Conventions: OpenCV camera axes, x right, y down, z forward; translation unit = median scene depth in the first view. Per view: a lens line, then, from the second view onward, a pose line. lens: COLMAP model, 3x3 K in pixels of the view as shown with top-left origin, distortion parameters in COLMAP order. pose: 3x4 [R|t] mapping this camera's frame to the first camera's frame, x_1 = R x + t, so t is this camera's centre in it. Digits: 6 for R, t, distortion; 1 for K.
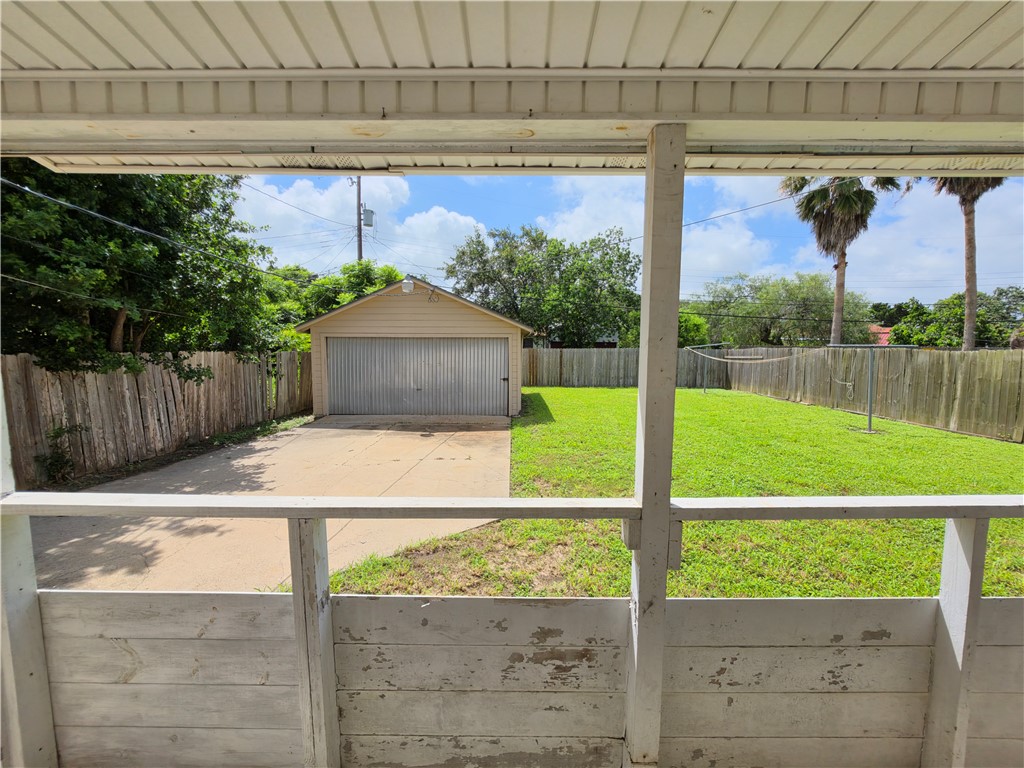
lens RADIAL K [[410.9, 0, 511.9], [0, 410.9, 381.6], [0, 0, 1]] dist [-0.000611, 0.000376]
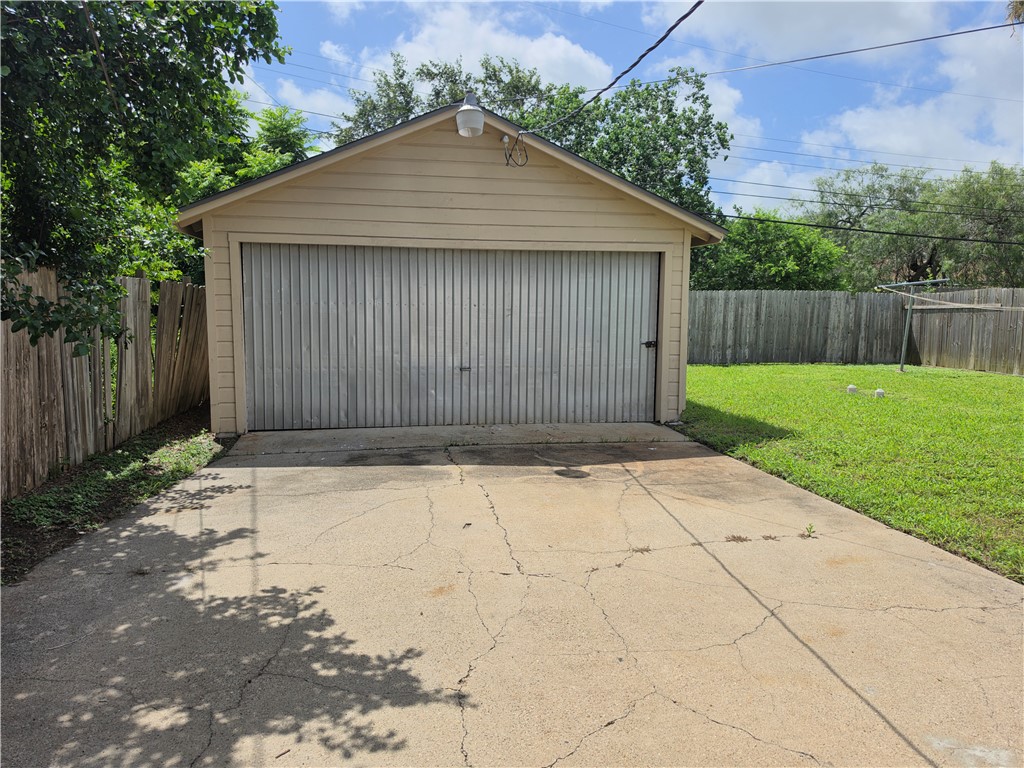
lens RADIAL K [[706.0, 0, 511.7], [0, 706.0, 385.2], [0, 0, 1]] dist [0.034523, -0.000671]
pose [[0.982041, -0.016286, 0.187966, -0.321075], [0.009893, 0.999342, 0.034904, 0.010713], [-0.188410, -0.032417, 0.981555, 0.244536]]
